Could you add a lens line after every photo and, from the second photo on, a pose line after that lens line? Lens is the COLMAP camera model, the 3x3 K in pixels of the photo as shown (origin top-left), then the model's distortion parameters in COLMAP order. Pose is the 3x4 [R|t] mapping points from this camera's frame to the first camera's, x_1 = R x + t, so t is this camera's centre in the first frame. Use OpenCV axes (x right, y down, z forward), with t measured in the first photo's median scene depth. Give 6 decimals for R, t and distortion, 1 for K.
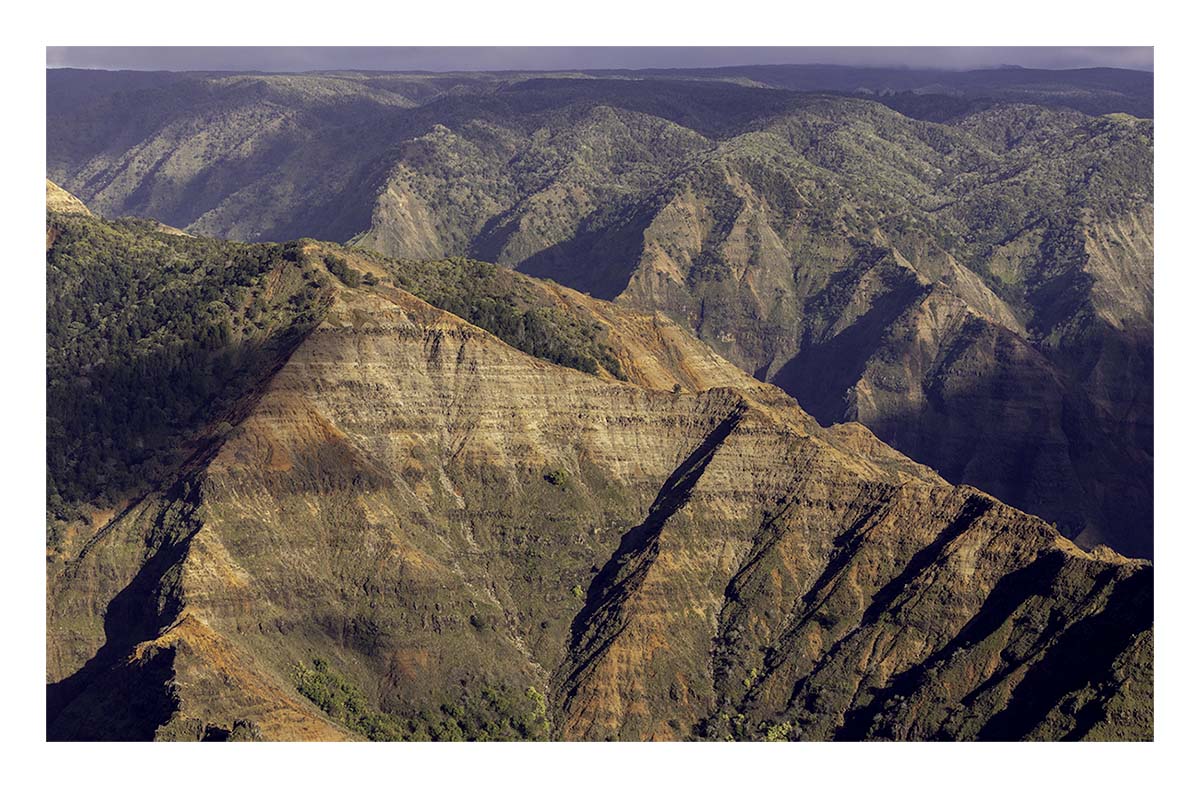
lens RADIAL K [[3484.5, 0, 542.6], [0, 3484.5, 372.8], [0, 0, 1]] dist [-0.028131, 0.000000]
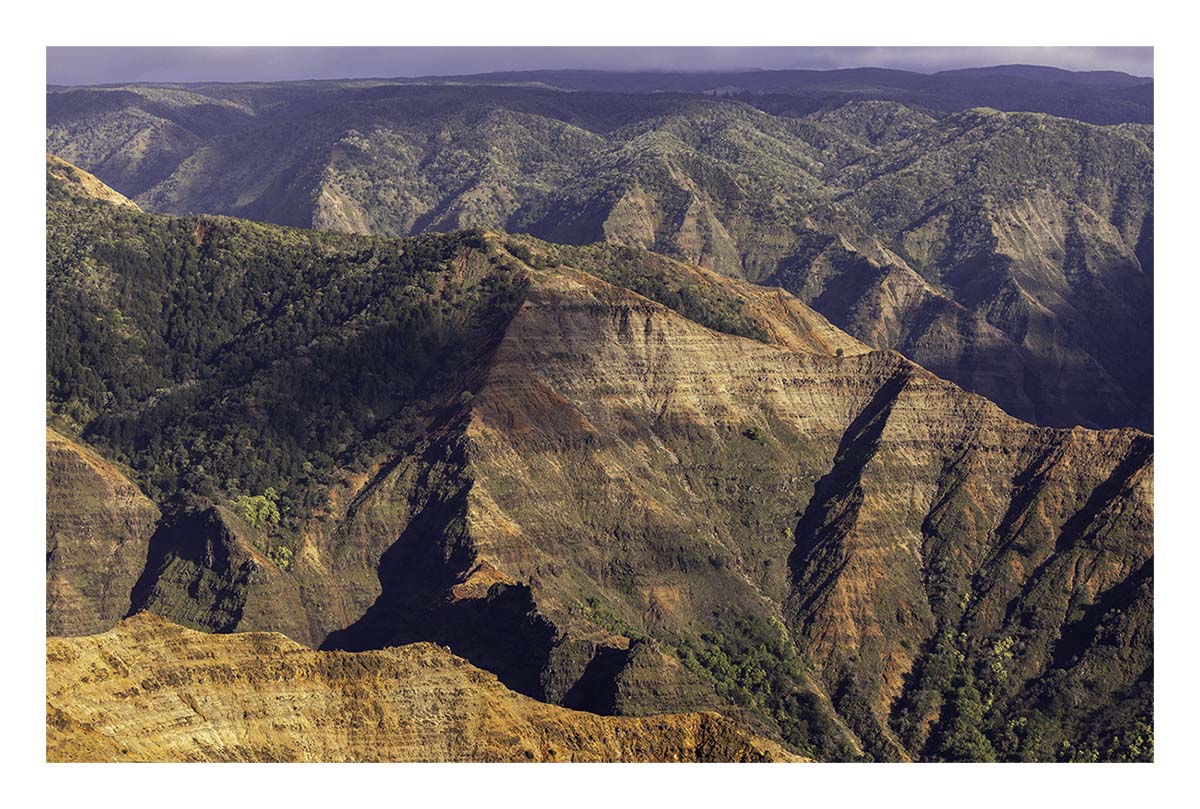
lens RADIAL K [[3461.9, 0, 599.6], [0, 3461.9, 400.3], [0, 0, 1]] dist [-0.005201, 0.000000]
pose [[0.992774, -0.028154, 0.116652, -0.167829], [0.027483, 0.999595, 0.007357, 0.009509], [-0.116812, -0.004097, 0.993146, -0.093060]]
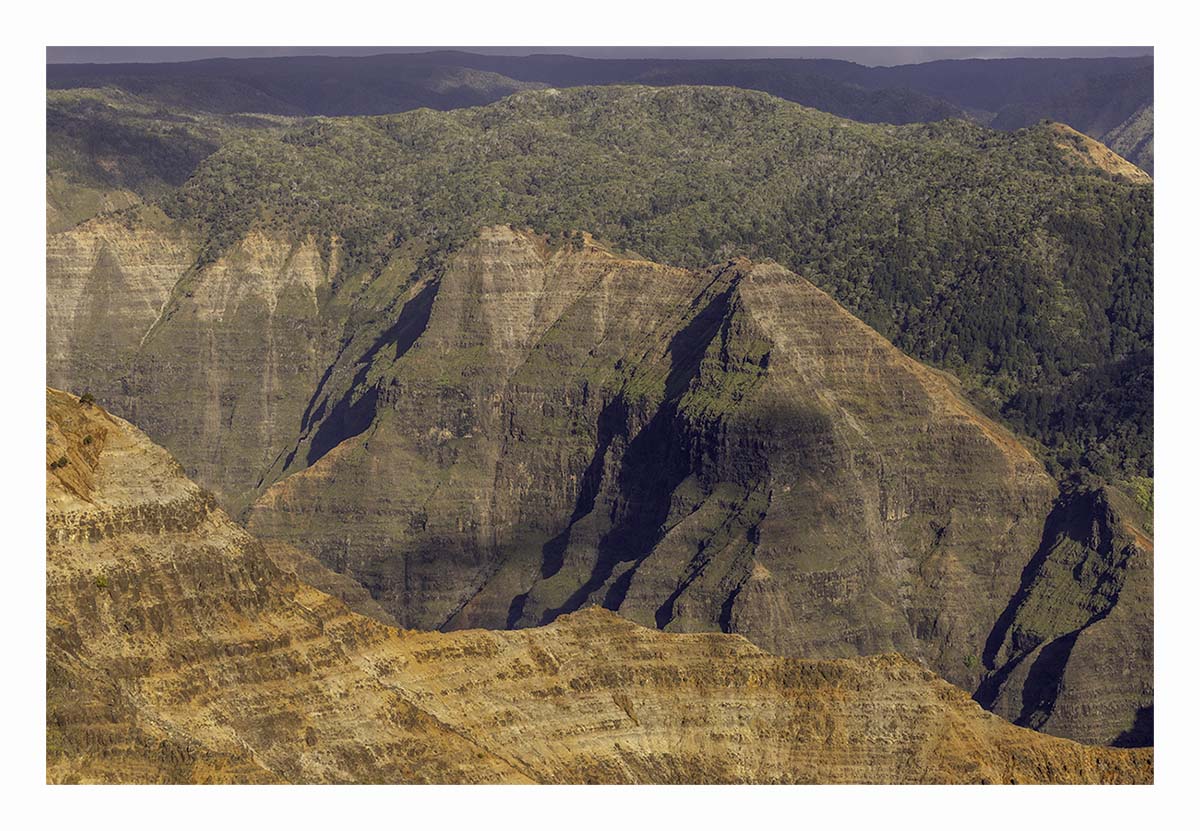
lens RADIAL K [[3332.2, 0, 602.4], [0, 3332.2, 418.6], [0, 0, 1]] dist [0.017128, 0.000000]
pose [[0.958645, -0.006668, -0.284526, 0.514567], [0.011756, 0.999800, 0.016178, 0.005584], [0.284362, -0.018854, 0.958532, 0.278195]]
